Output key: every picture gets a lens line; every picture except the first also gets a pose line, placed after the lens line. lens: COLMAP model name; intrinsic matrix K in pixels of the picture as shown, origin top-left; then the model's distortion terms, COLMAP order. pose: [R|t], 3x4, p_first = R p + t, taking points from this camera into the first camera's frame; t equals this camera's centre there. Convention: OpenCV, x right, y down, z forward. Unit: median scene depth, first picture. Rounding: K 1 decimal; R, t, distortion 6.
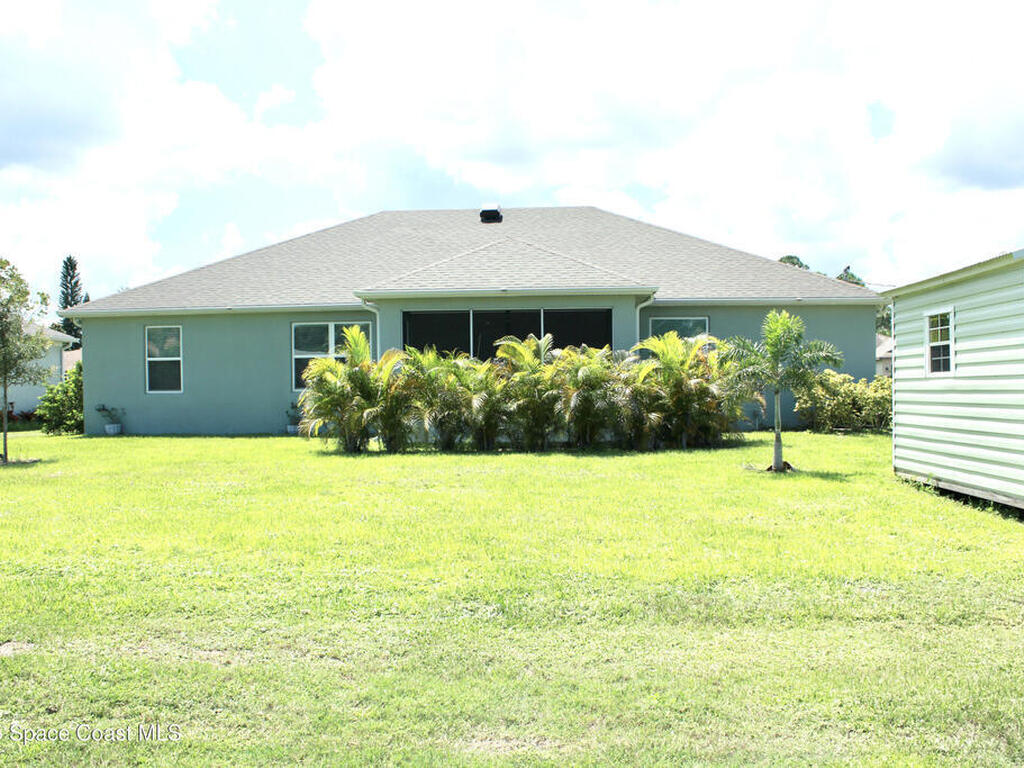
lens RADIAL K [[965.4, 0, 509.8], [0, 965.4, 395.0], [0, 0, 1]] dist [-0.169306, 0.147274]
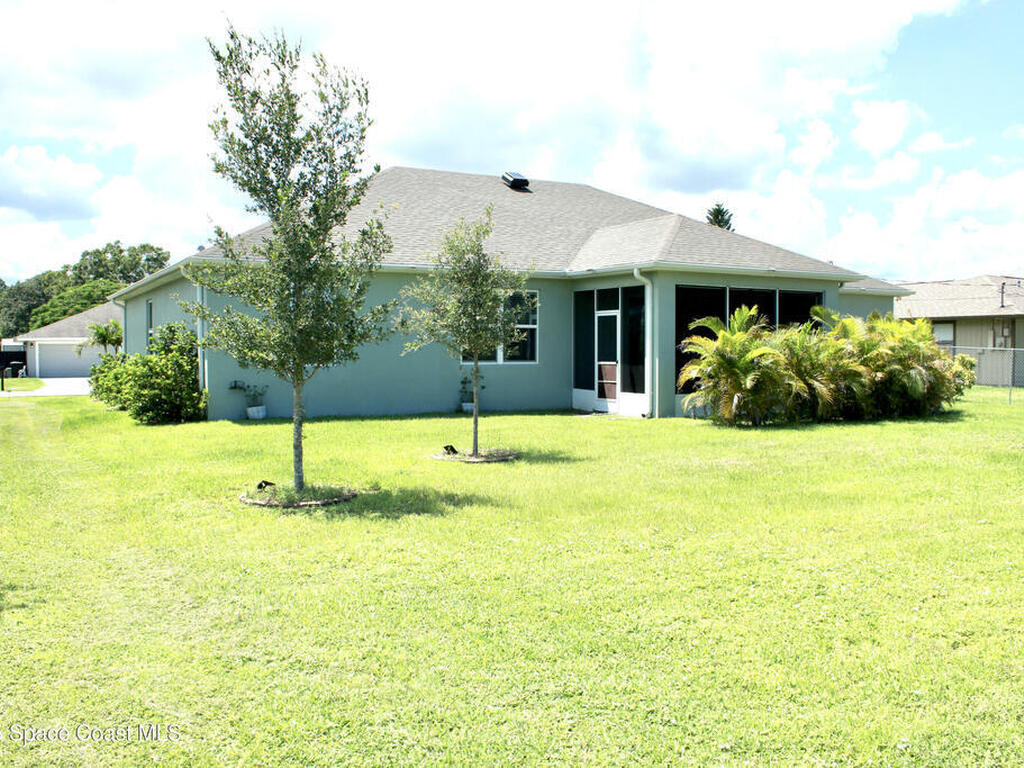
lens RADIAL K [[965.4, 0, 509.8], [0, 965.4, 395.0], [0, 0, 1]] dist [-0.169306, 0.147274]
pose [[0.843431, -0.009759, 0.537149, -0.898701], [-0.001798, 0.999778, 0.020987, 0.007095], [-0.537235, -0.018667, 0.843226, 0.301657]]
